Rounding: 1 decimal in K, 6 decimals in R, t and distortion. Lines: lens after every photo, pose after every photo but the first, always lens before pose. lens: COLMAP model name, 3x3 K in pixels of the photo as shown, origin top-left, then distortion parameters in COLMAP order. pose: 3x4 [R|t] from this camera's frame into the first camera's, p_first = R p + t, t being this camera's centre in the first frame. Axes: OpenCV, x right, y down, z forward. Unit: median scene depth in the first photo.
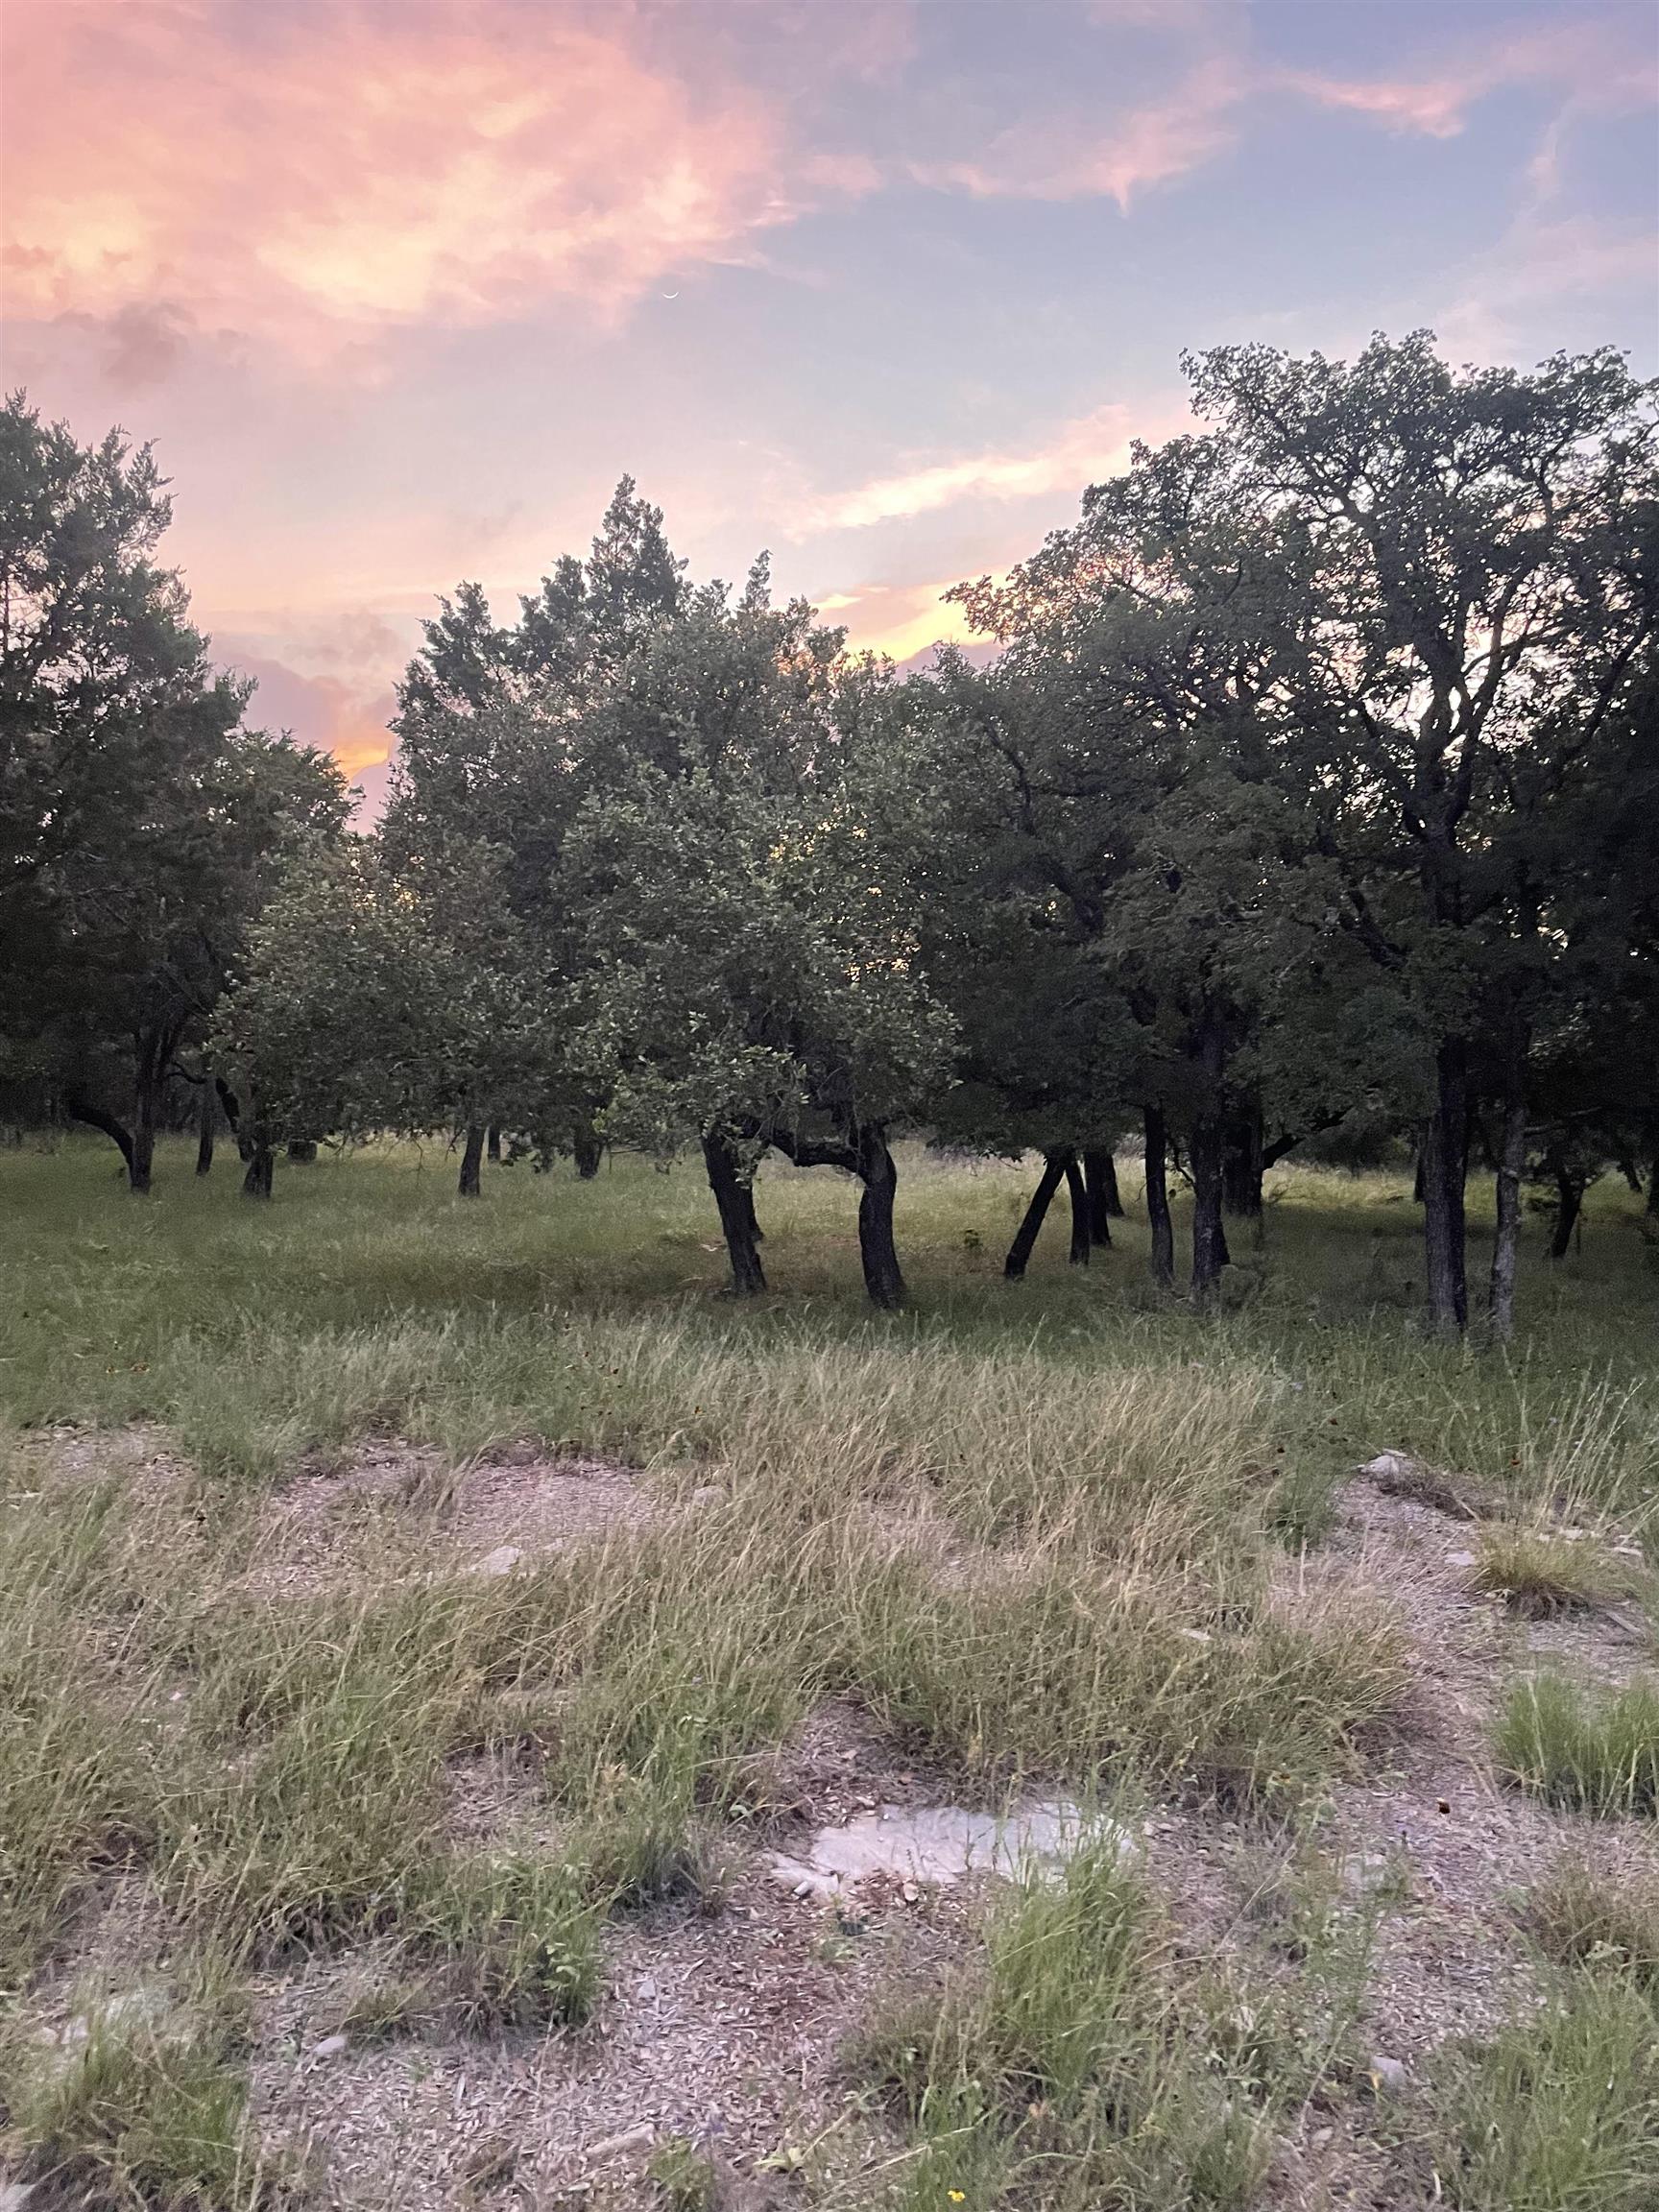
lens RADIAL K [[1666.6, 0, 847.0], [0, 1666.6, 1106.1], [0, 0, 1]] dist [0.070776, -0.100980]
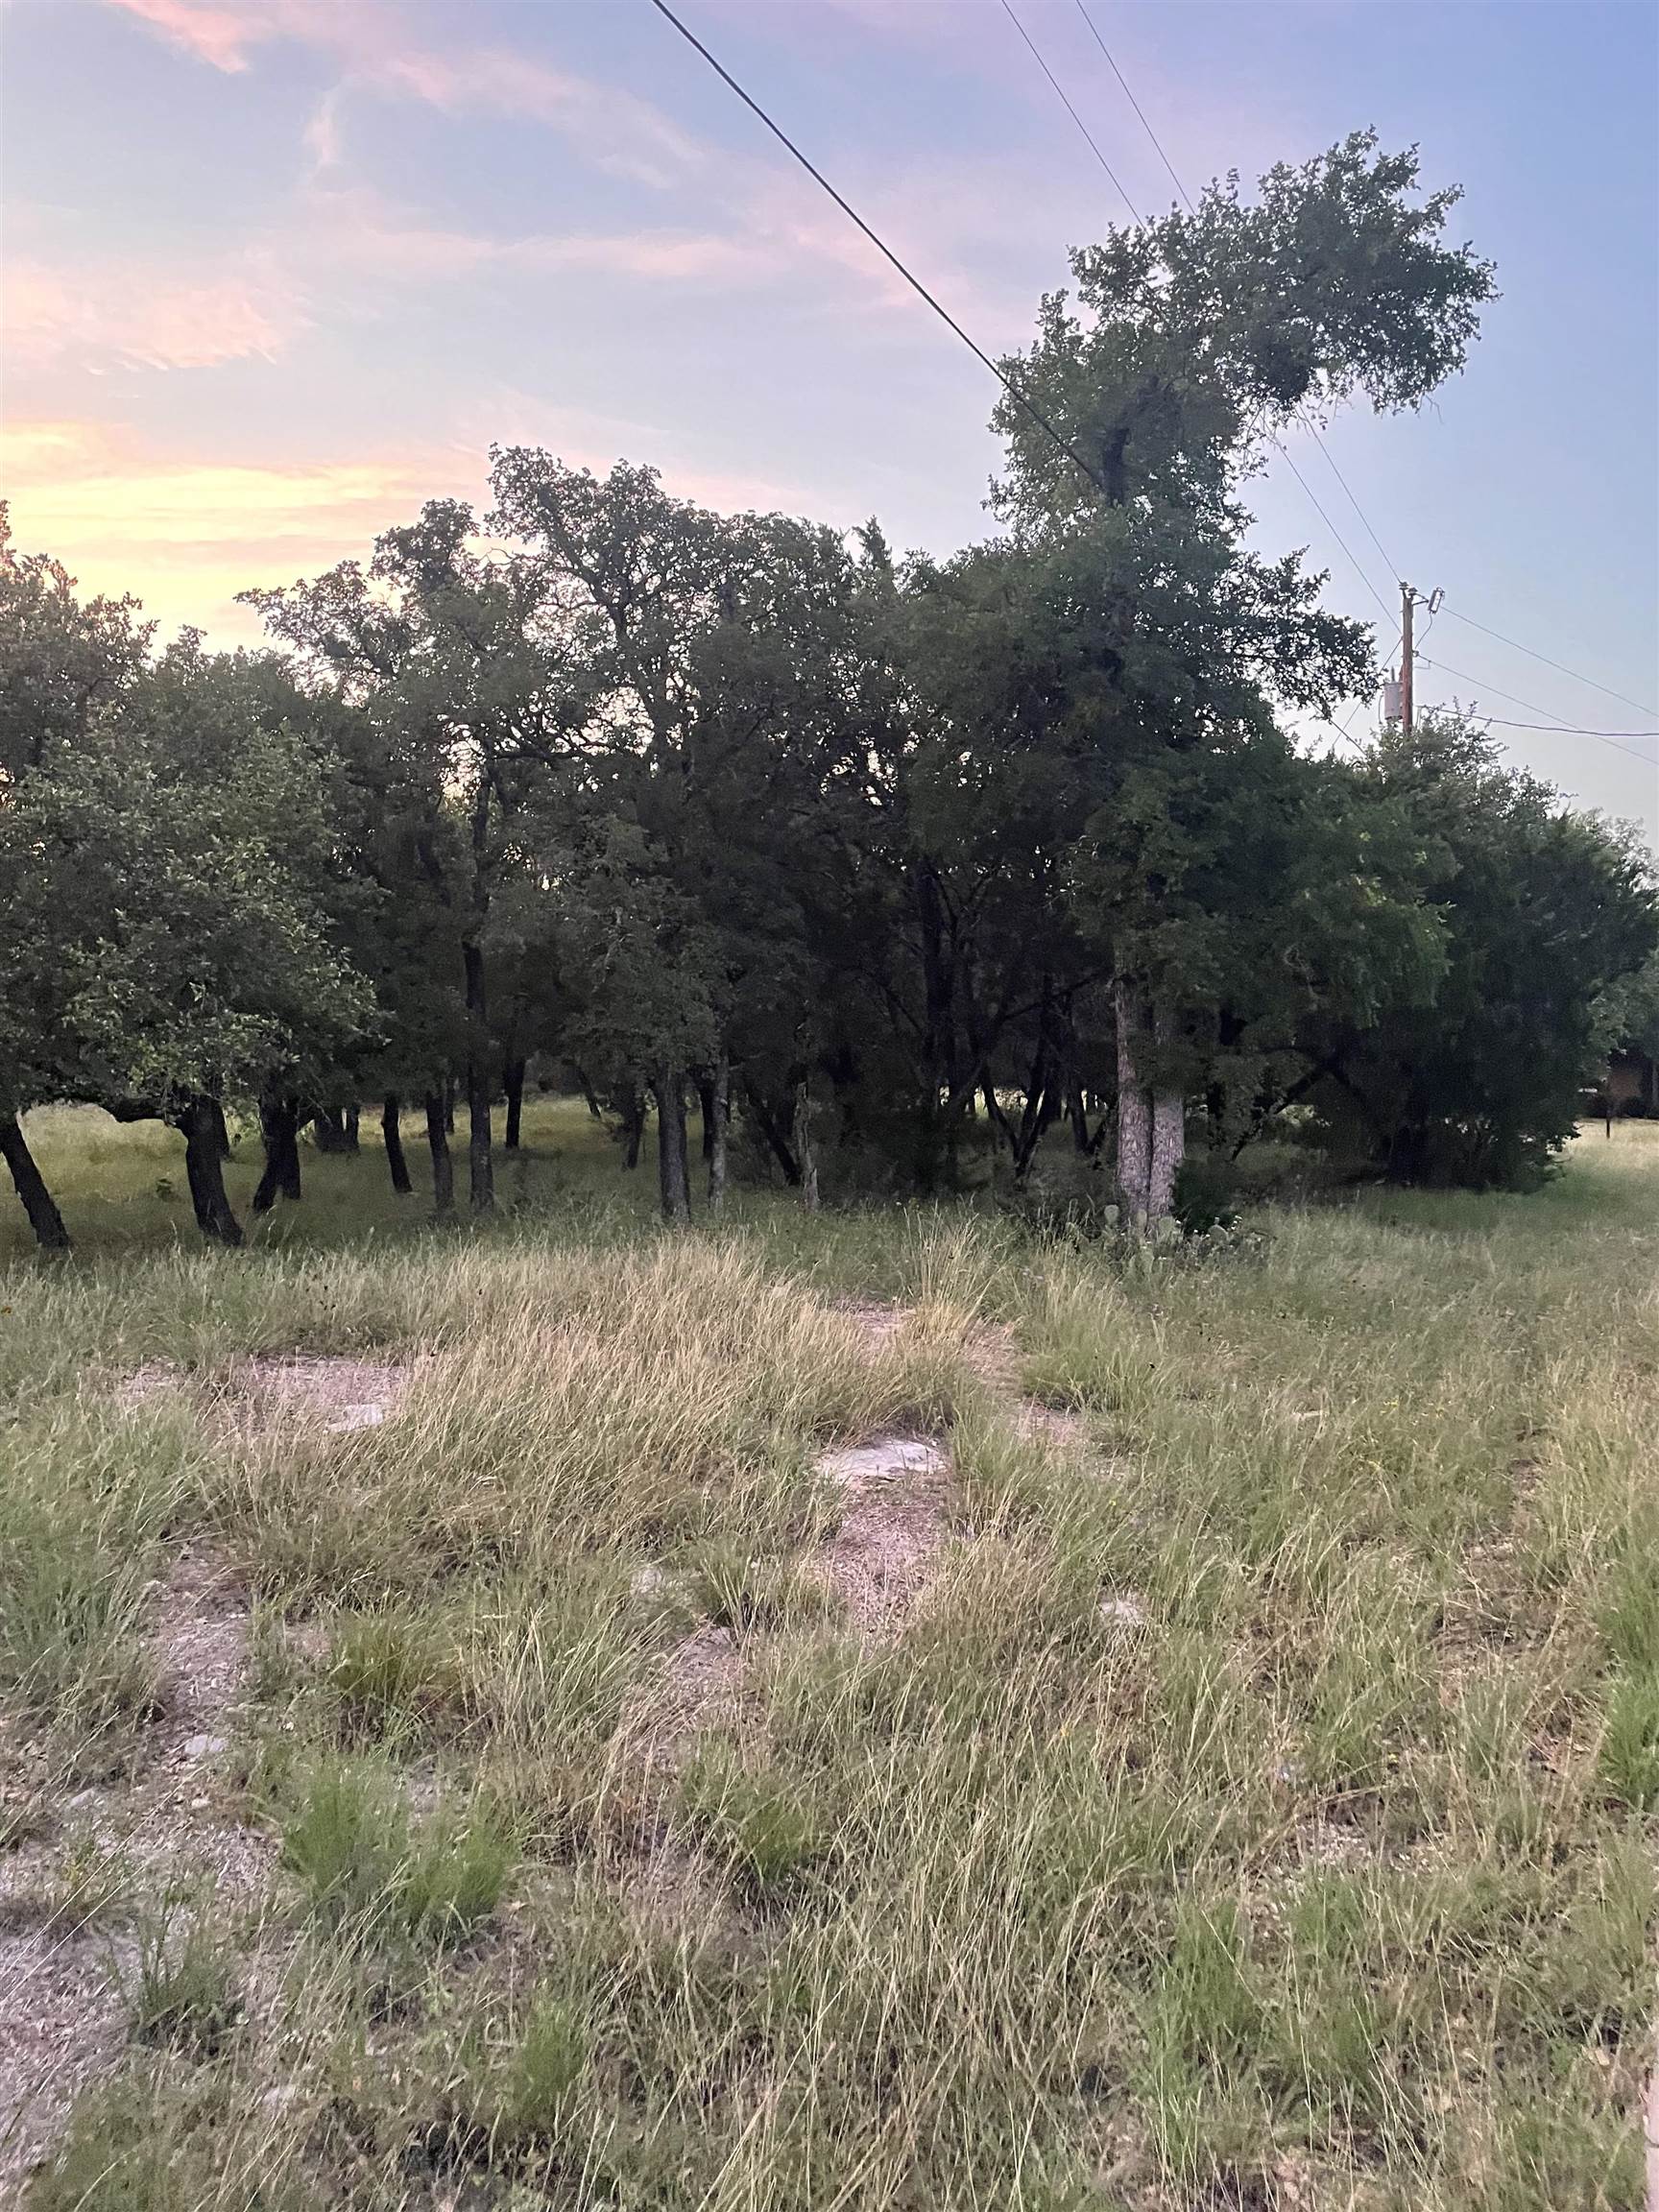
lens RADIAL K [[1666.6, 0, 818.3], [0, 1666.6, 1104.6], [0, 0, 1]] dist [0.070776, -0.100980]
pose [[0.782784, -0.041751, 0.620891, -0.347043], [0.020406, 0.998932, 0.041446, -0.010183], [-0.621958, -0.019774, 0.782801, -0.109307]]
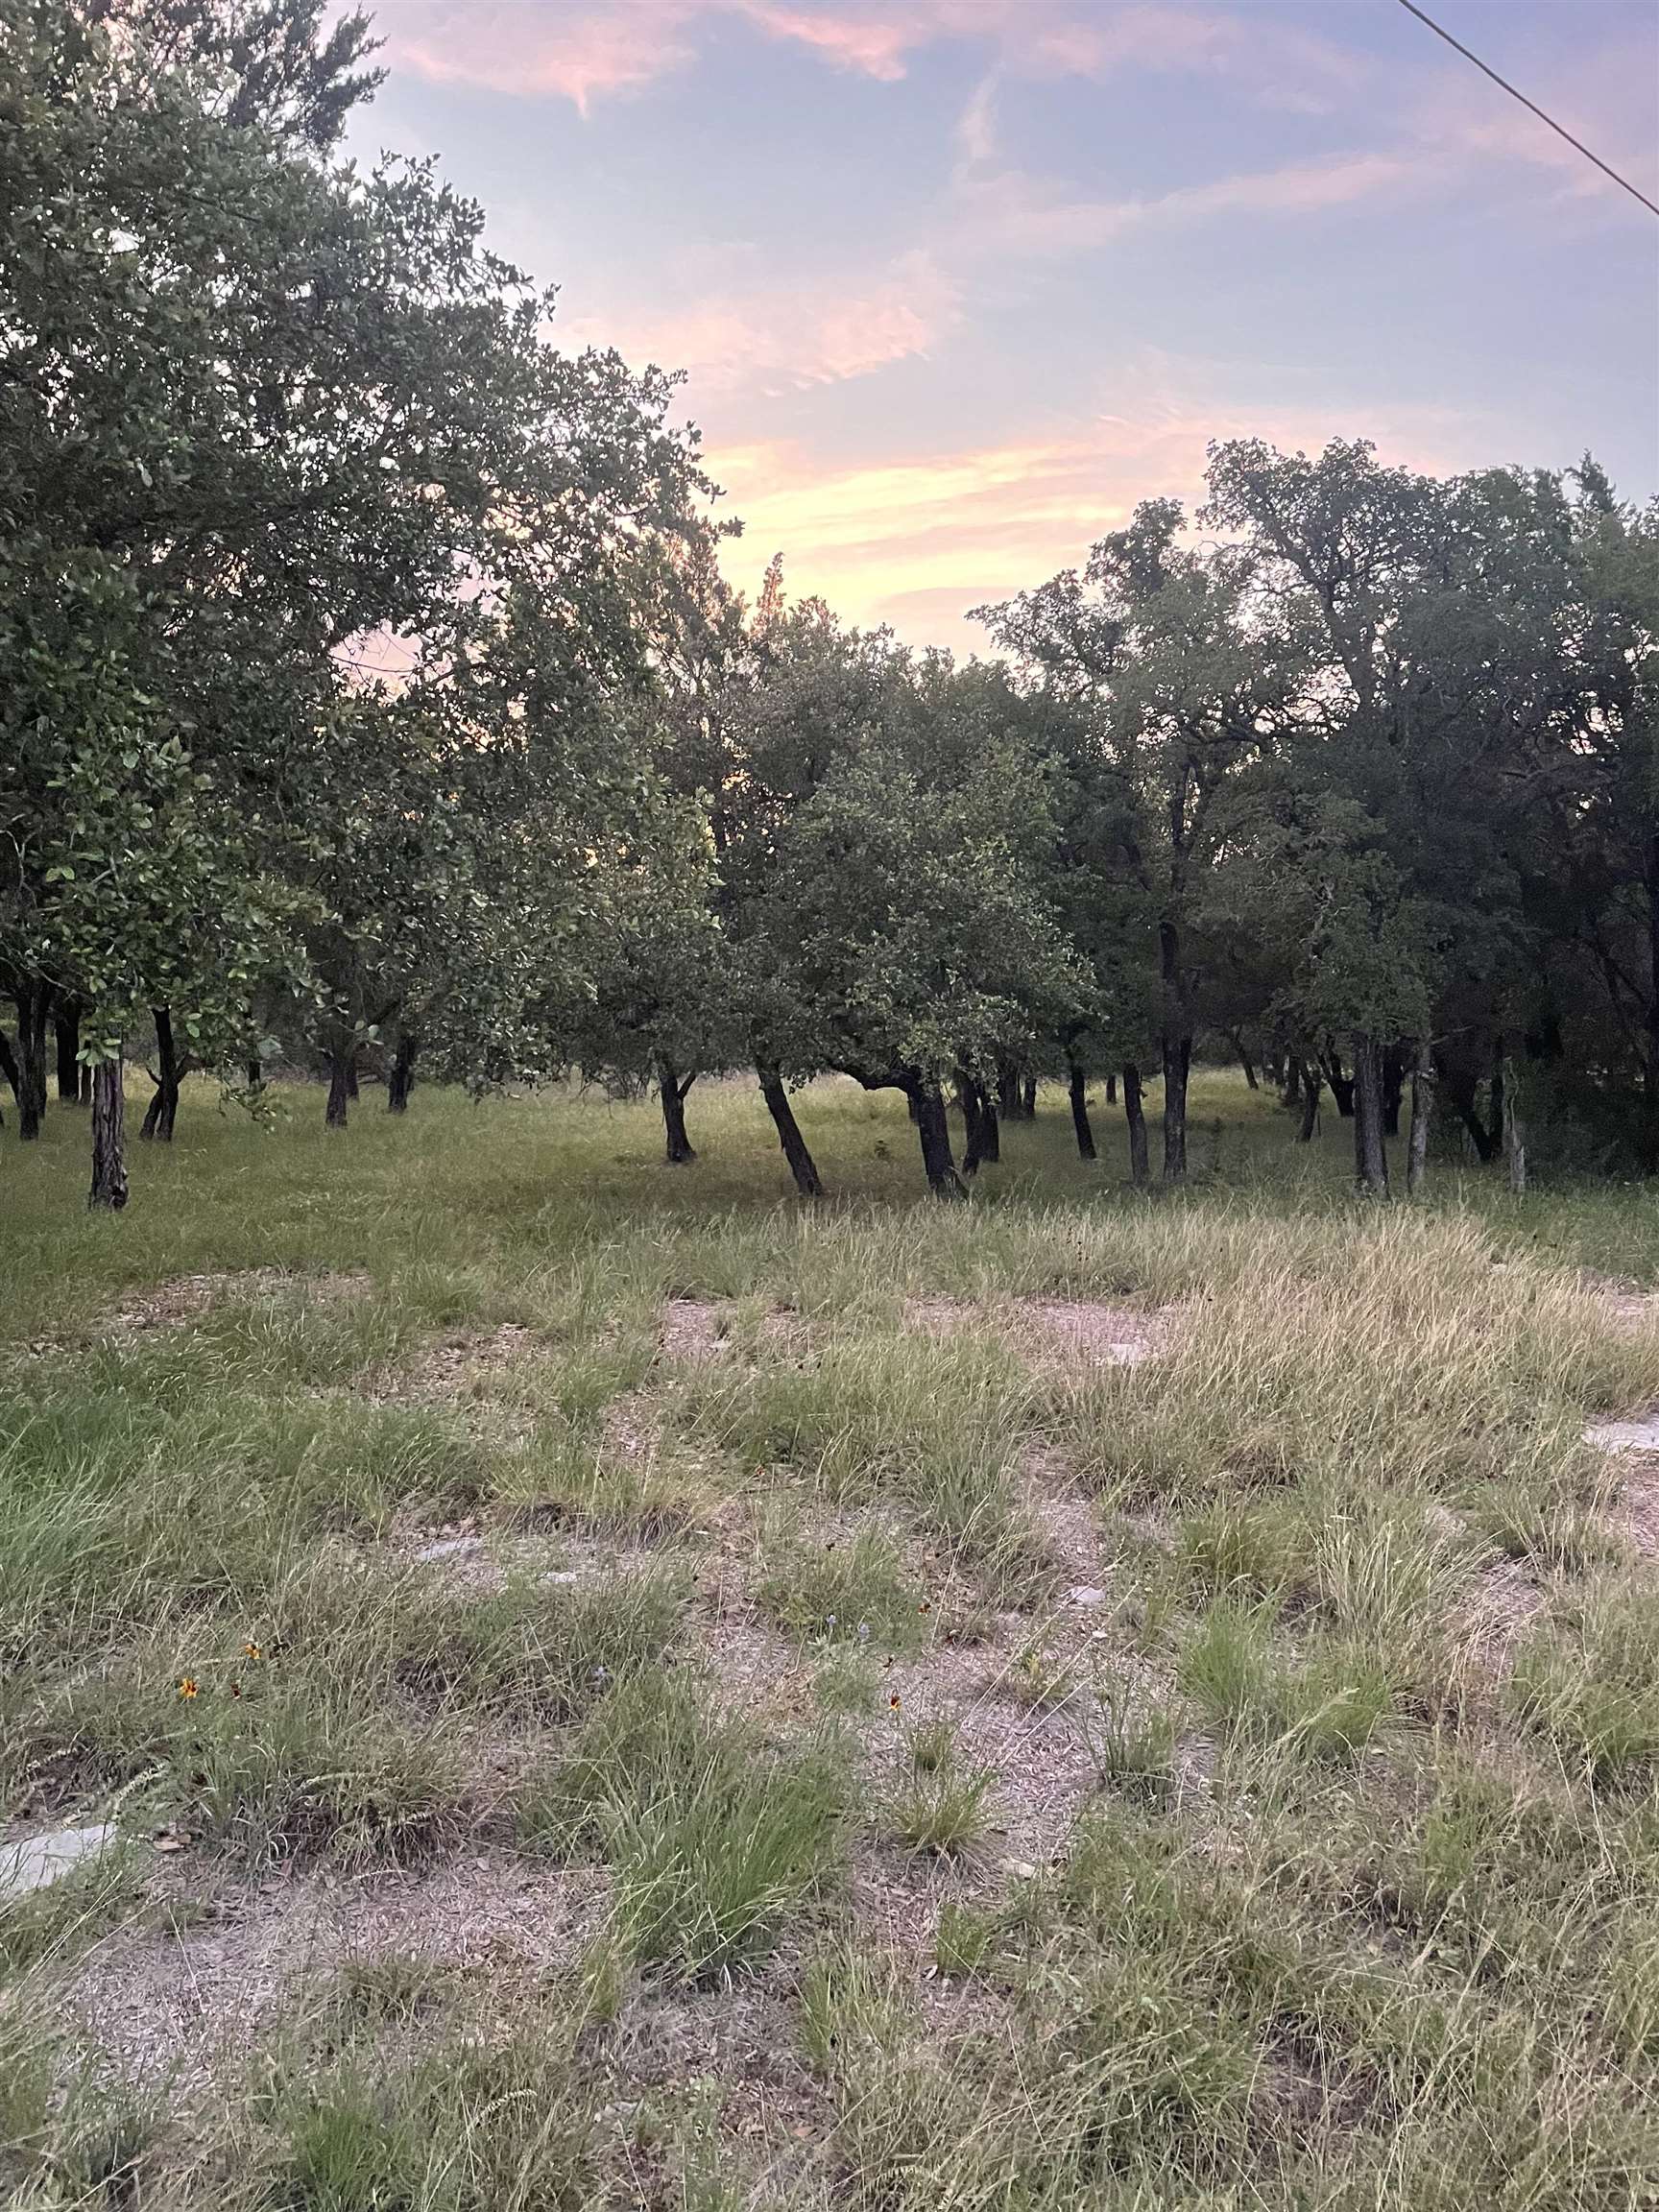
lens RADIAL K [[1666.6, 0, 797.7], [0, 1666.6, 1115.8], [0, 0, 1]] dist [0.070776, -0.100980]
pose [[0.958311, -0.040957, 0.282777, -0.422179], [0.025896, 0.998050, 0.056797, -0.014974], [-0.284552, -0.047106, 0.957503, -0.145136]]
